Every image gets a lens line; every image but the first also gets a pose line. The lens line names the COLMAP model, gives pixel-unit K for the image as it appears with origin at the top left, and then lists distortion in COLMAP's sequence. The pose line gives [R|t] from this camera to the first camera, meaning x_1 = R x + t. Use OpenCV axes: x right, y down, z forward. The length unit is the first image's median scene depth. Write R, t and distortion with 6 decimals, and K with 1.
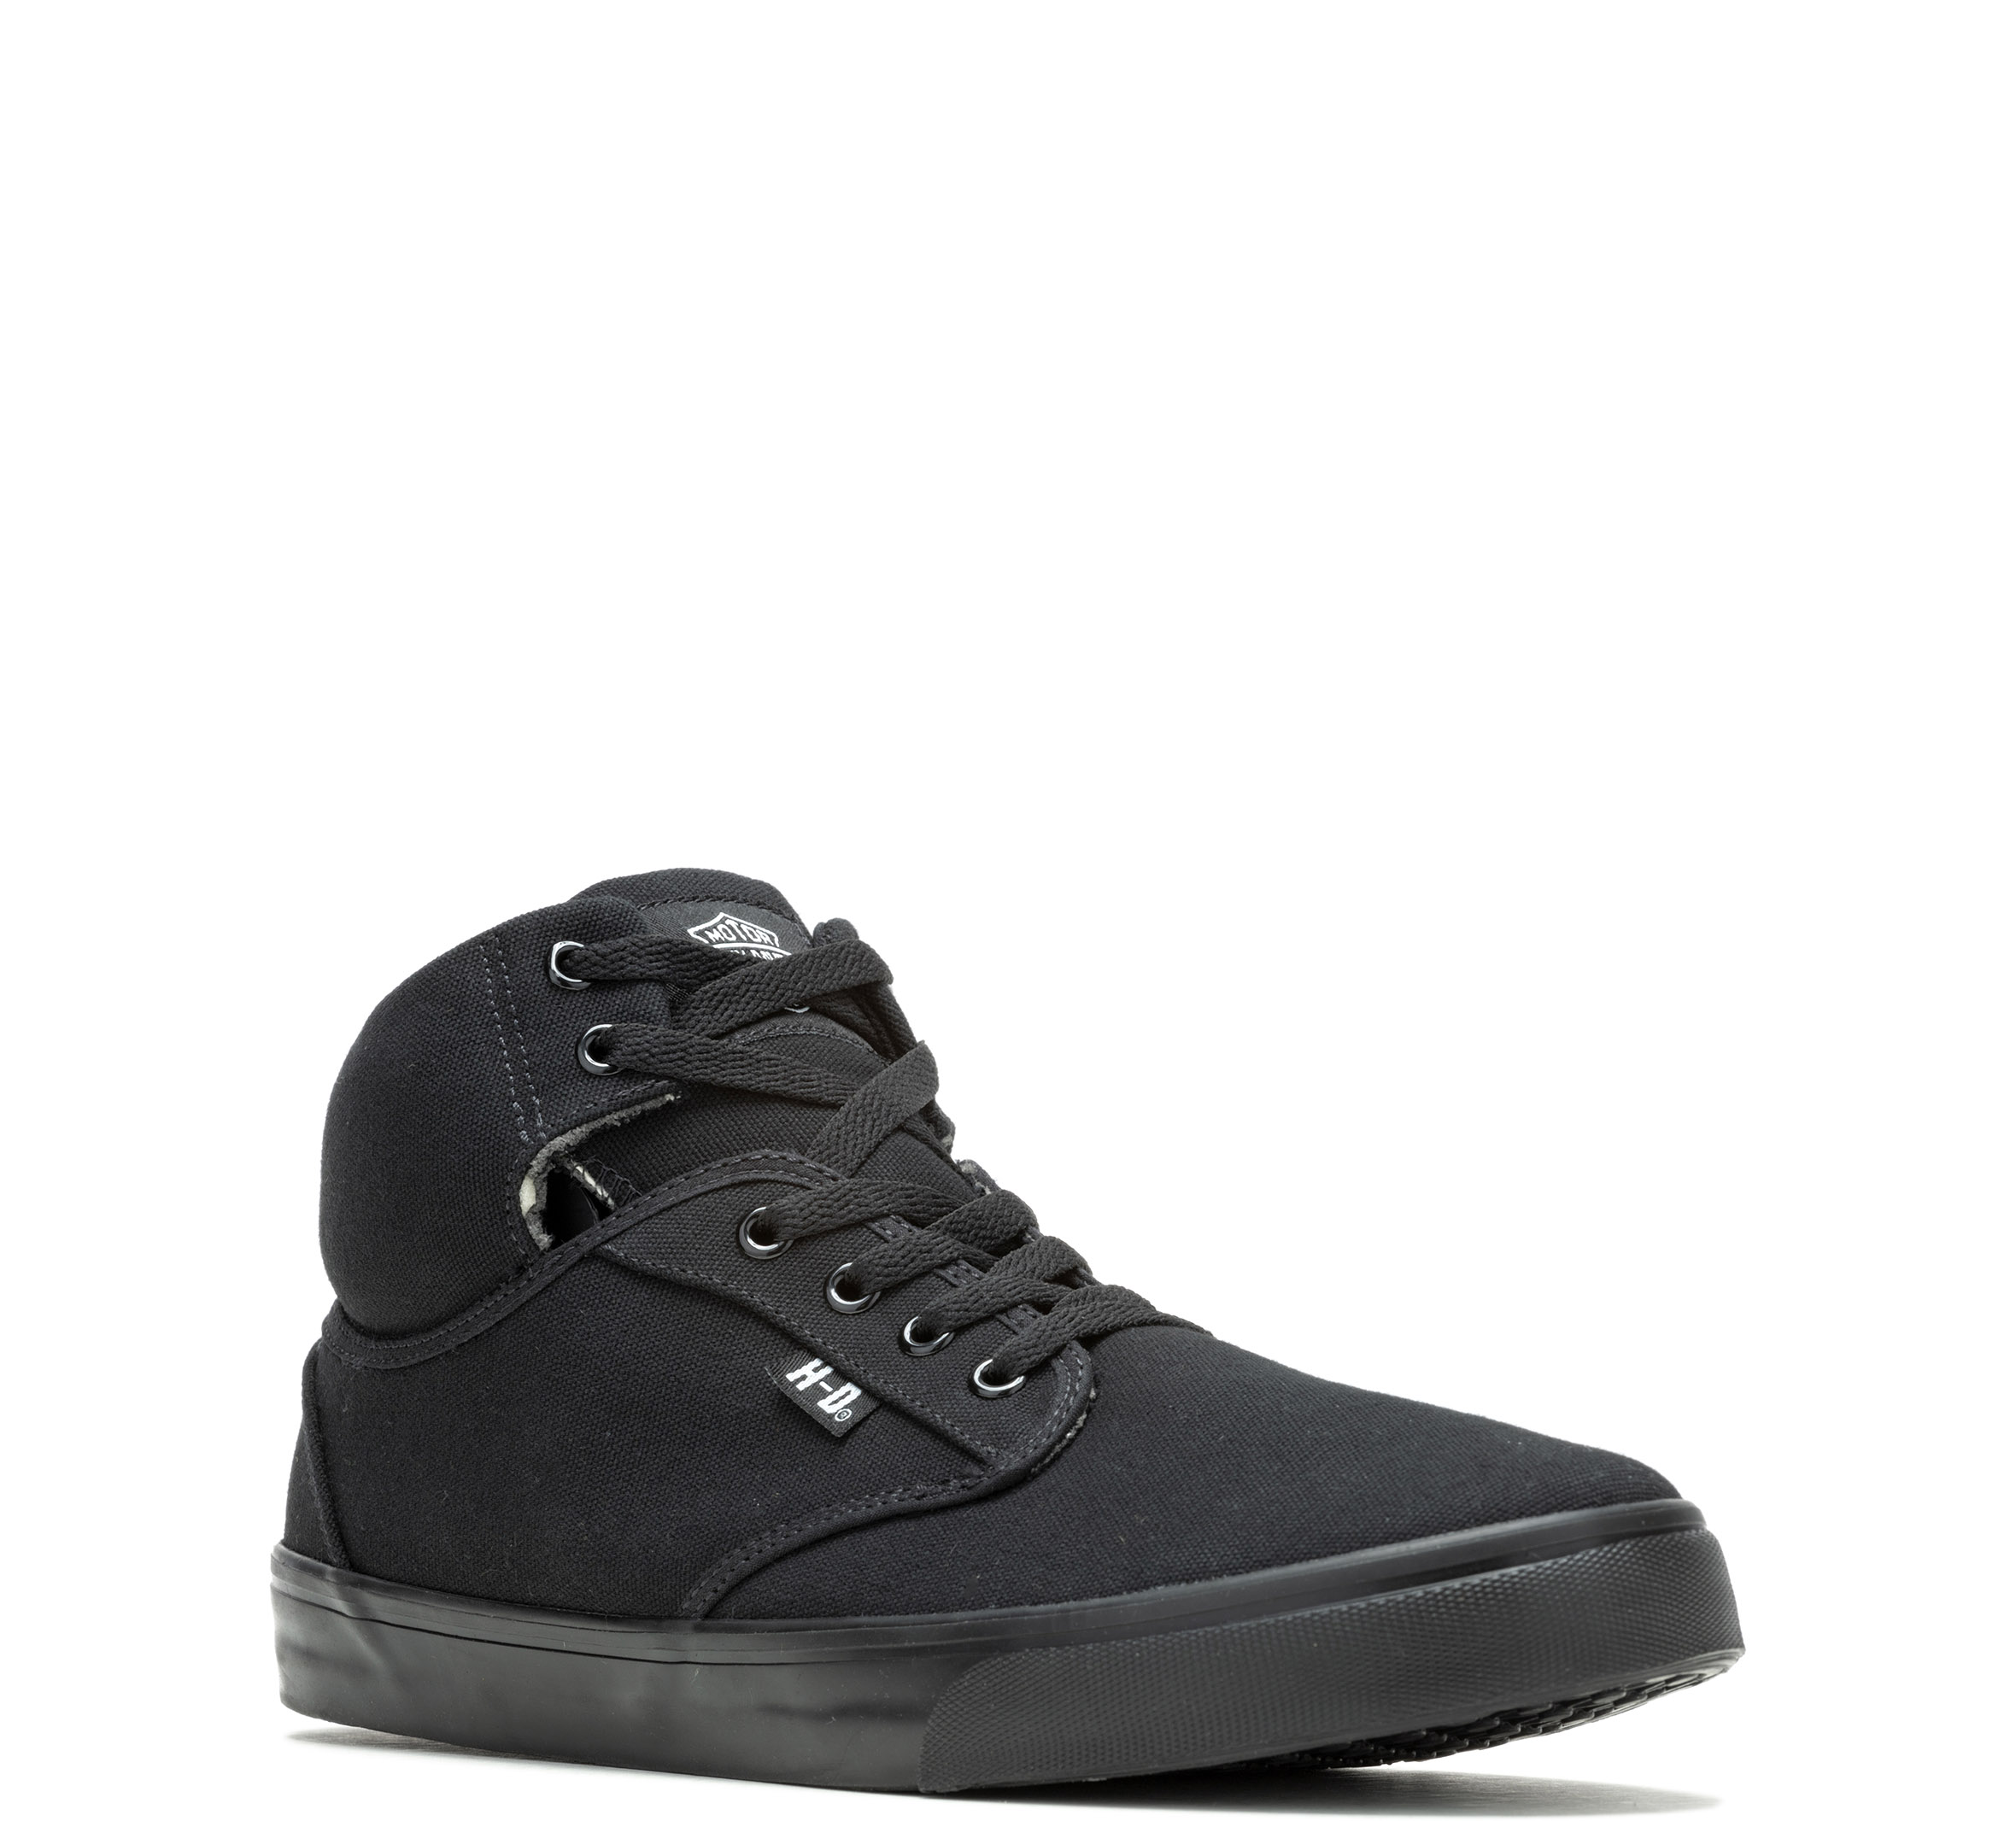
lens RADIAL K [[10302.9, 0, 1008.0], [0, 10302.9, 910.5], [0, 0, 1]] dist [-1.819507, 68.969318]
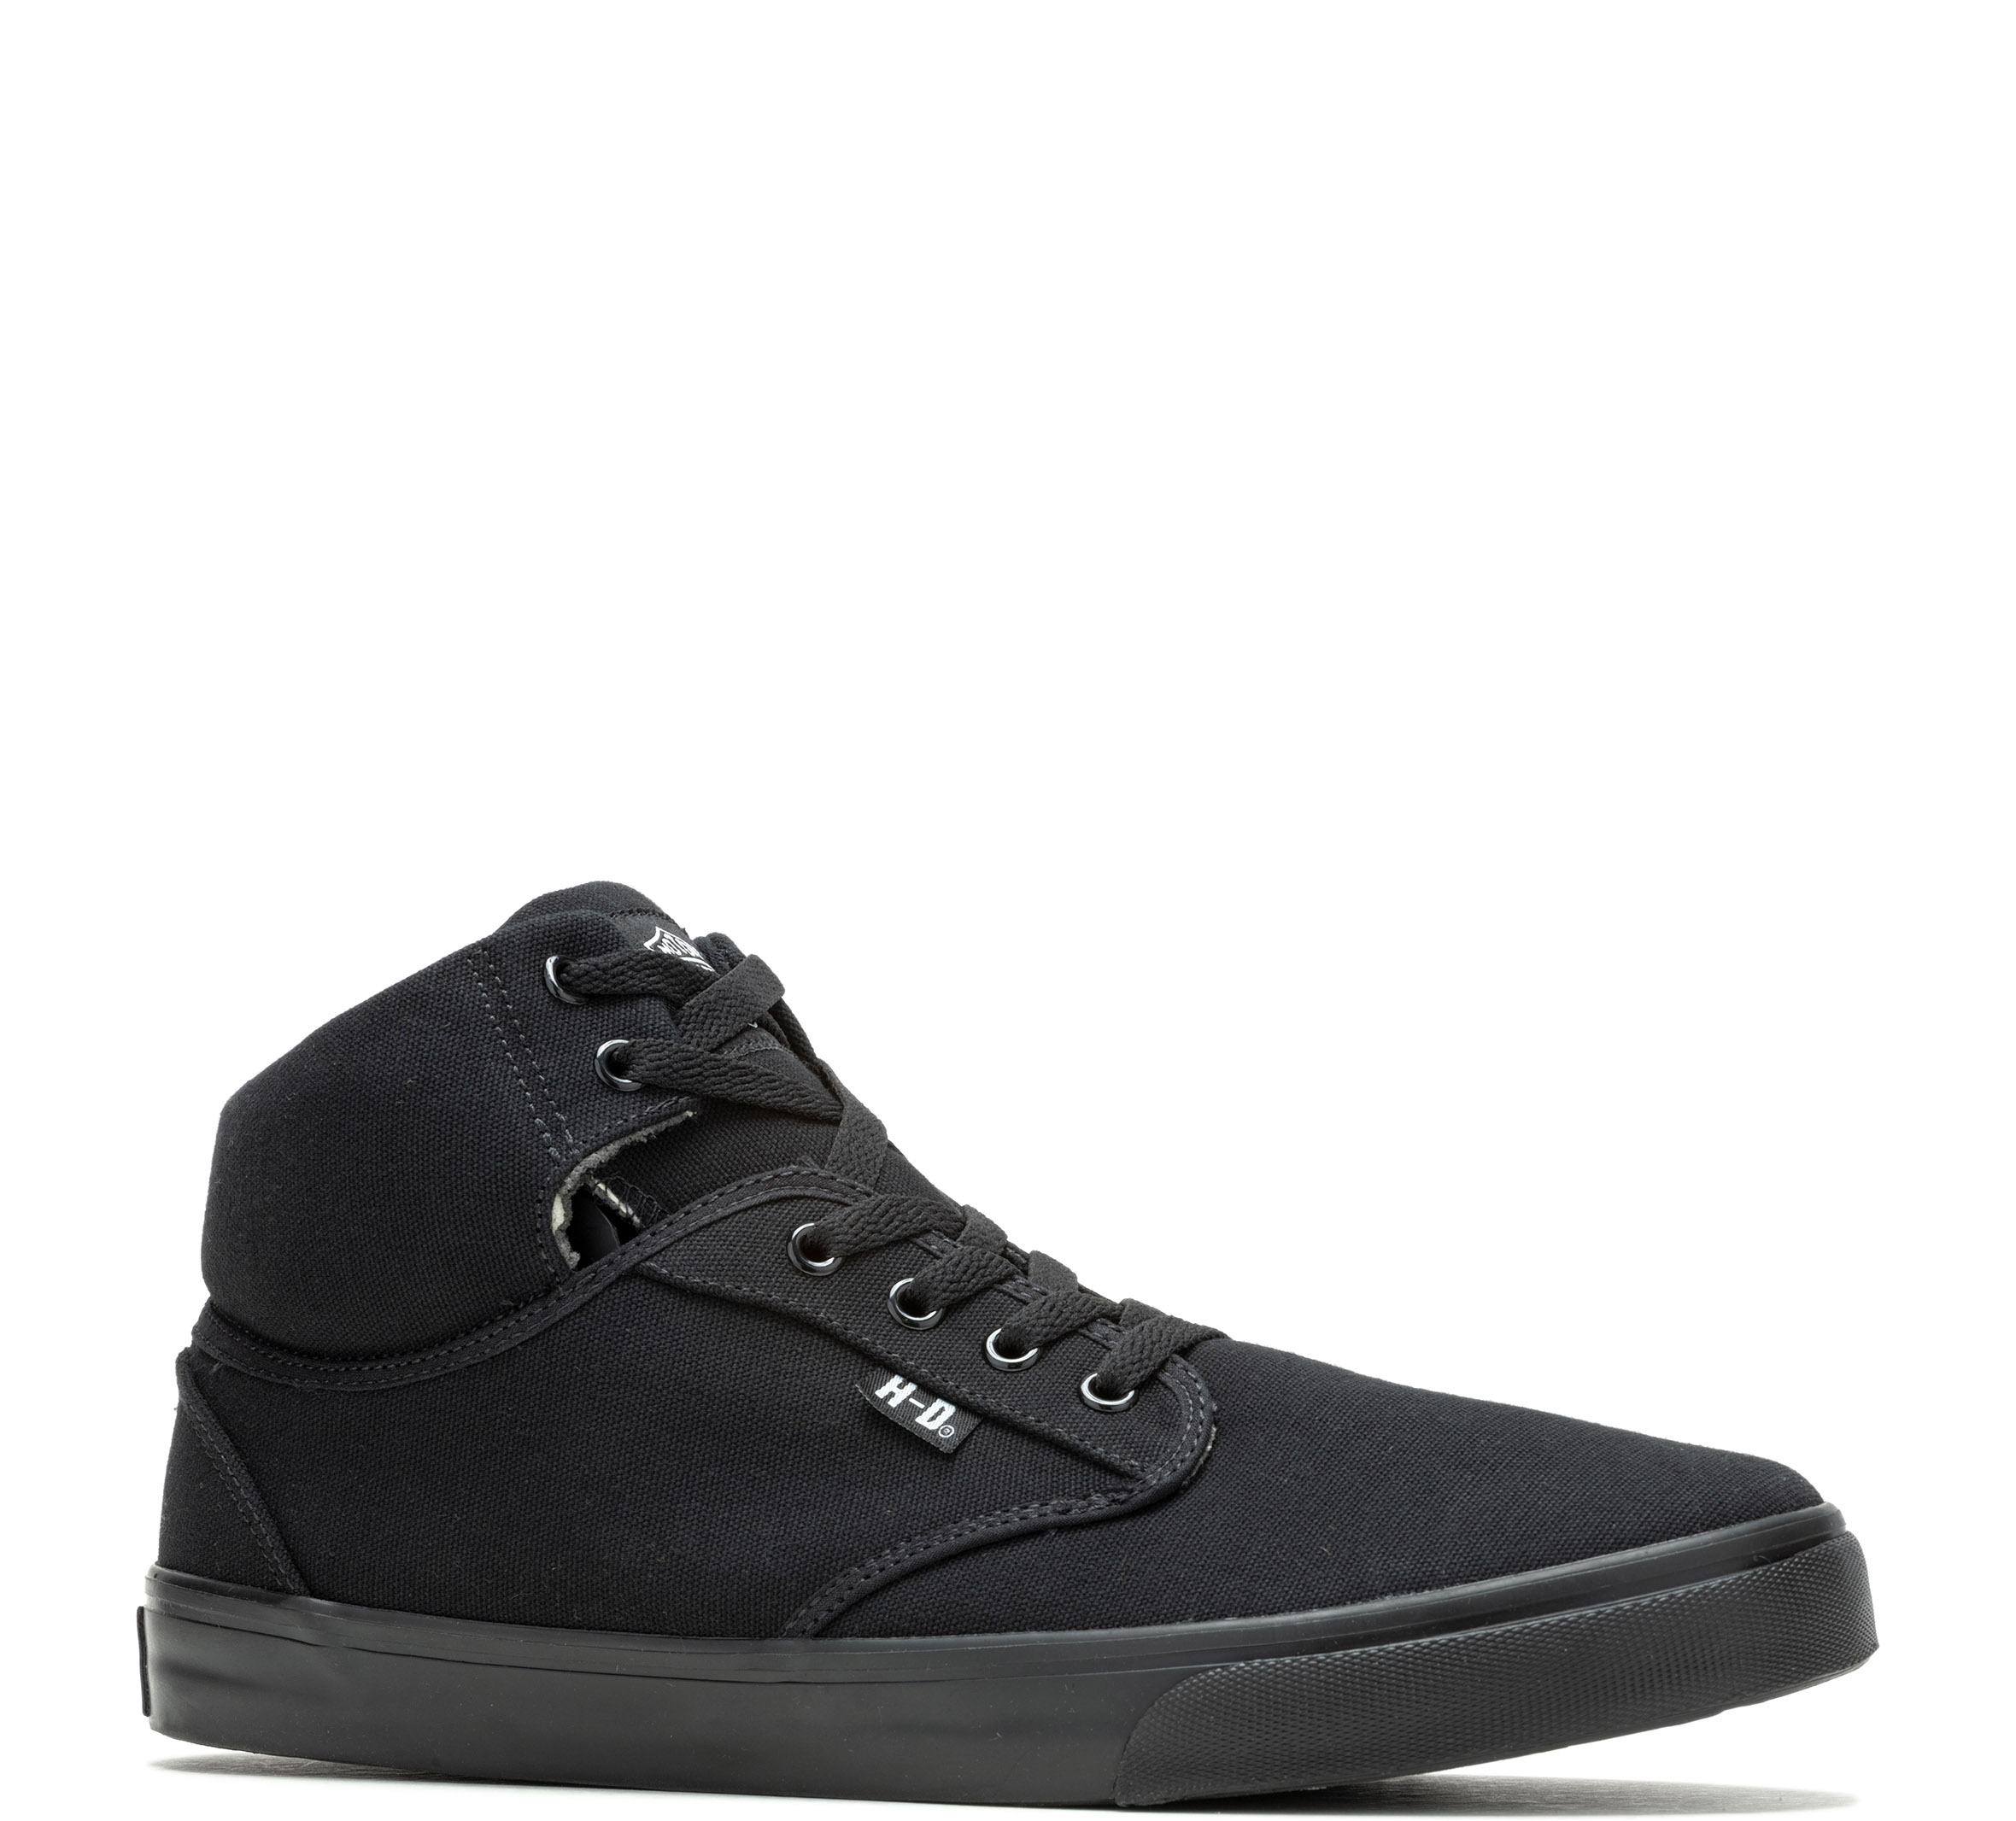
lens RADIAL K [[10302.9, 0, 1008.0], [0, 10302.9, 910.5], [0, 0, 1]] dist [-1.819507, 68.969318]
pose [[0.949105, 0.004191, 0.314931, -0.317983], [-0.003935, 0.999991, -0.001448, -0.000058], [-0.314935, 0.000135, 0.949113, 0.049809]]
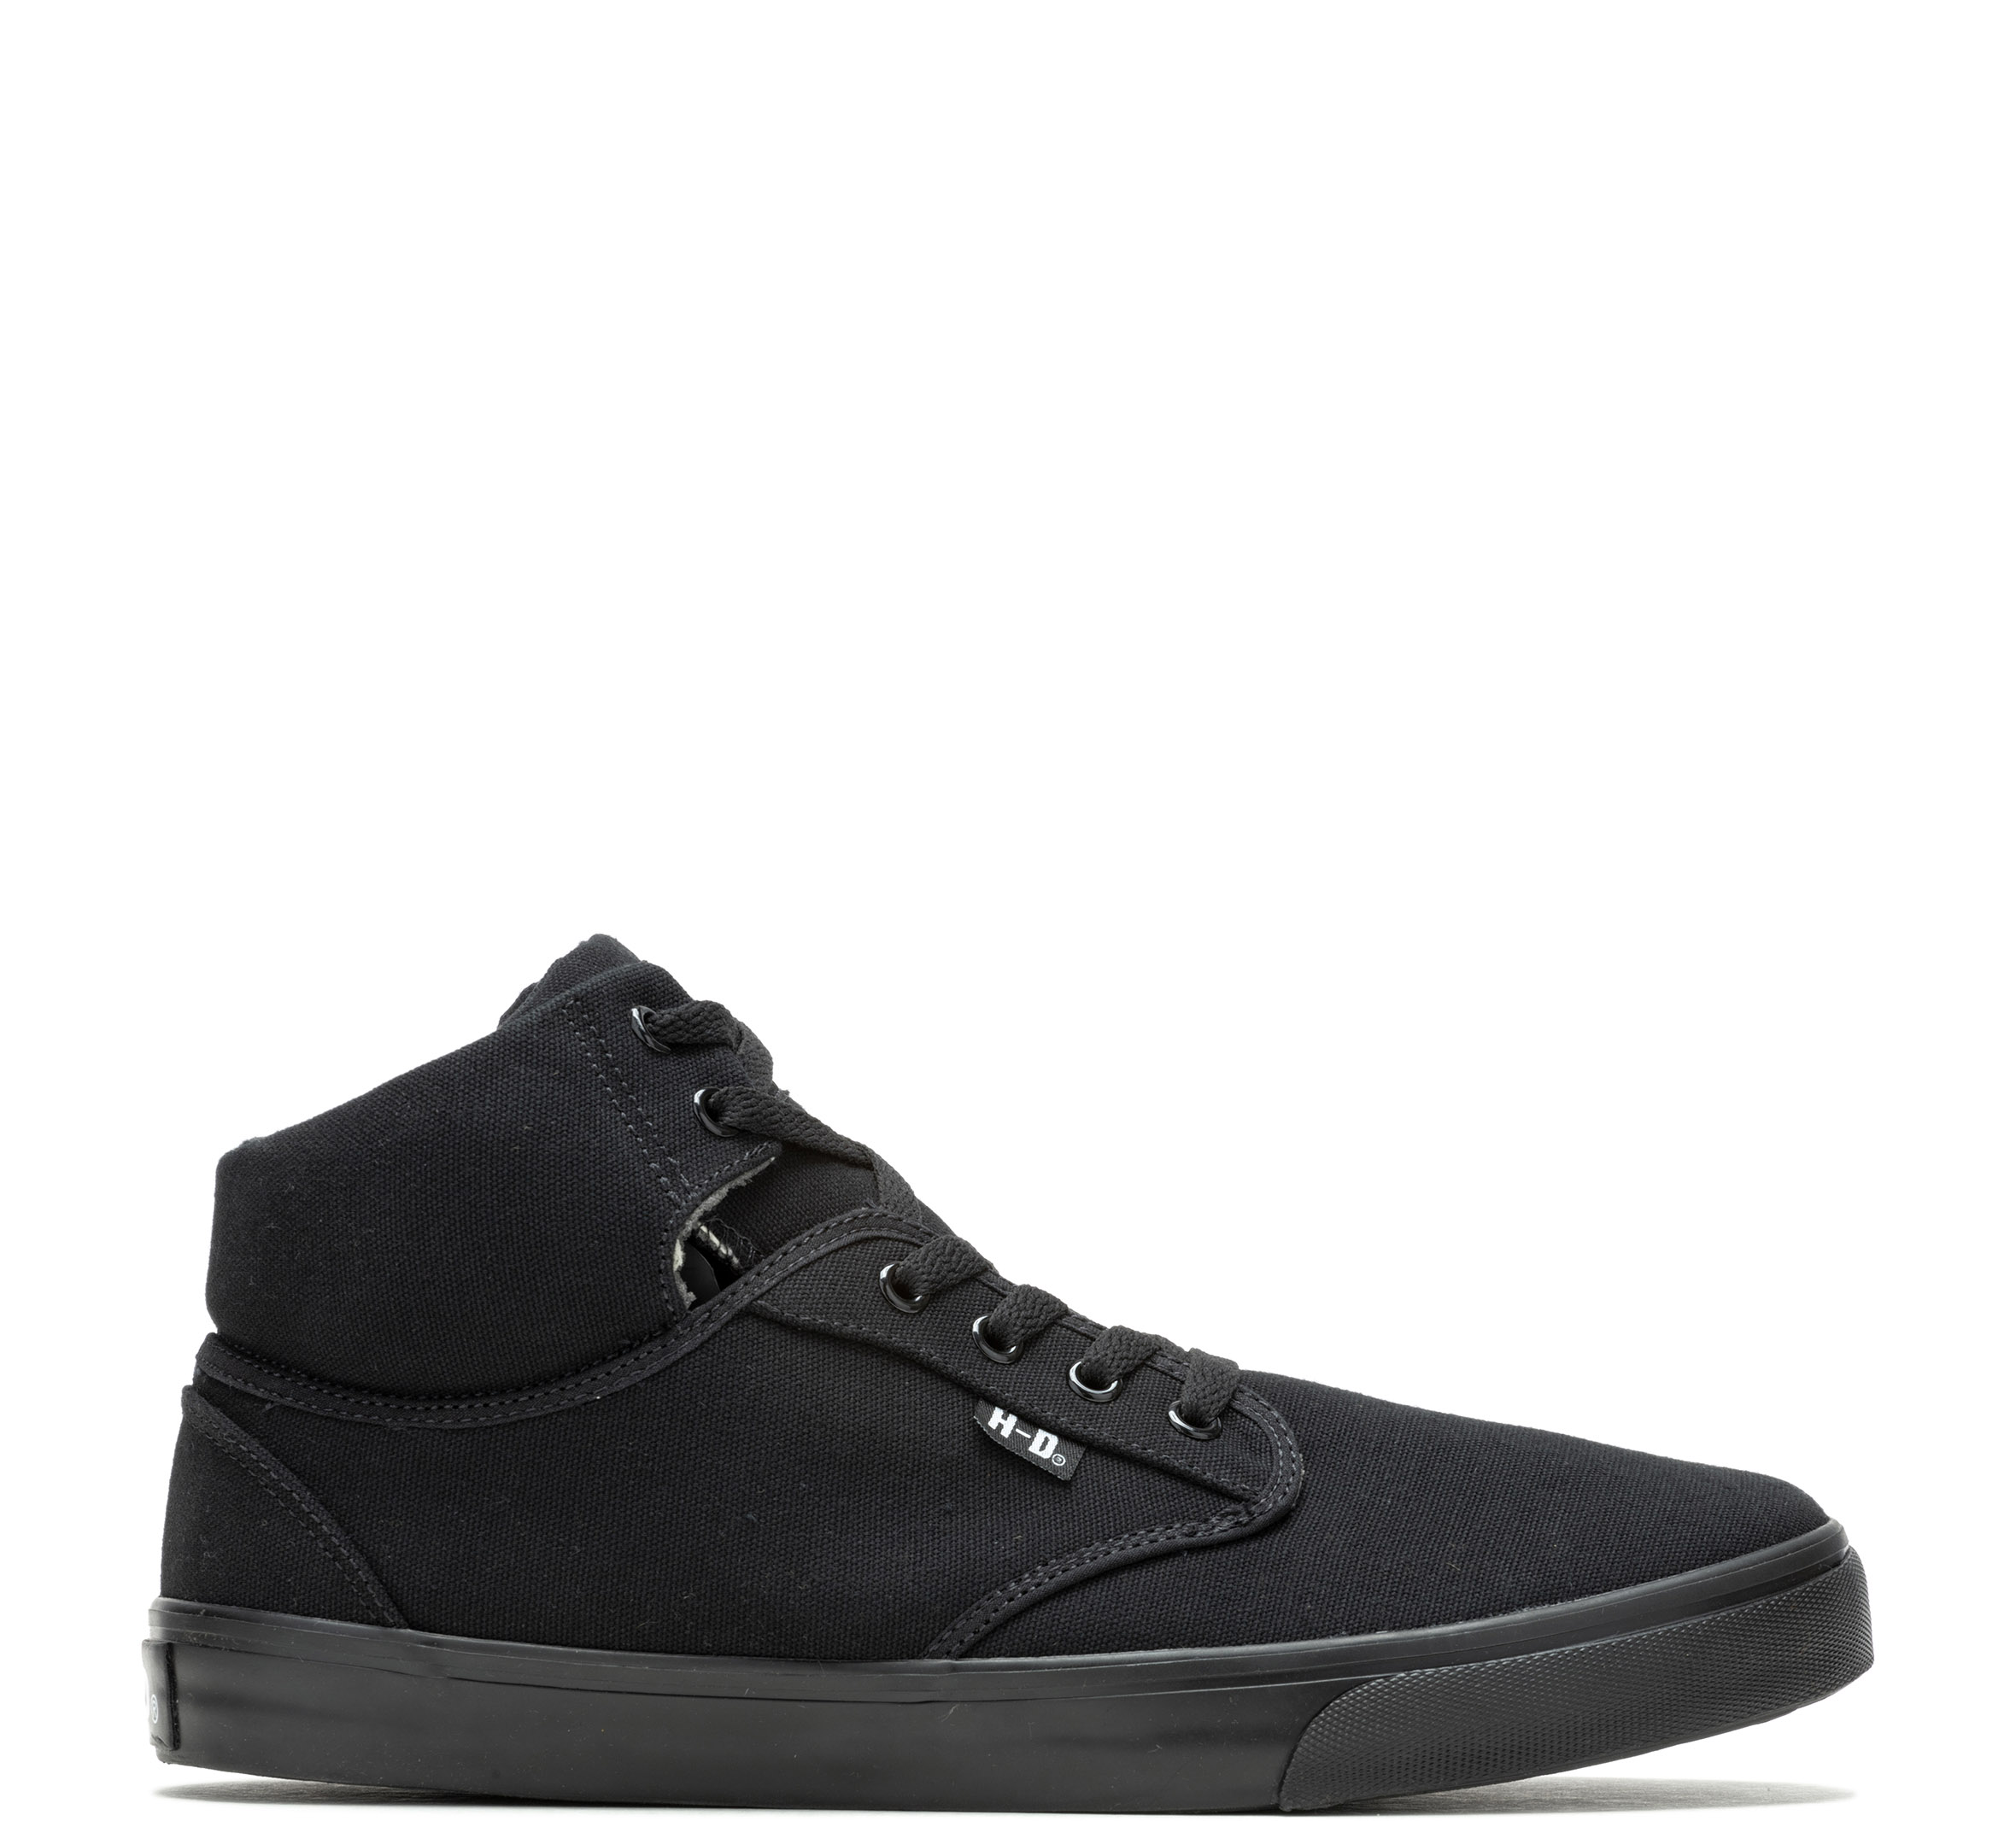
lens RADIAL K [[10302.9, 0, 1008.0], [0, 10302.9, 910.5], [0, 0, 1]] dist [-1.819507, 68.969318]
pose [[0.819296, 0.009922, 0.573284, -0.608683], [-0.005544, 0.999941, -0.009384, 0.002953], [-0.573343, 0.004510, 0.819303, 0.143141]]
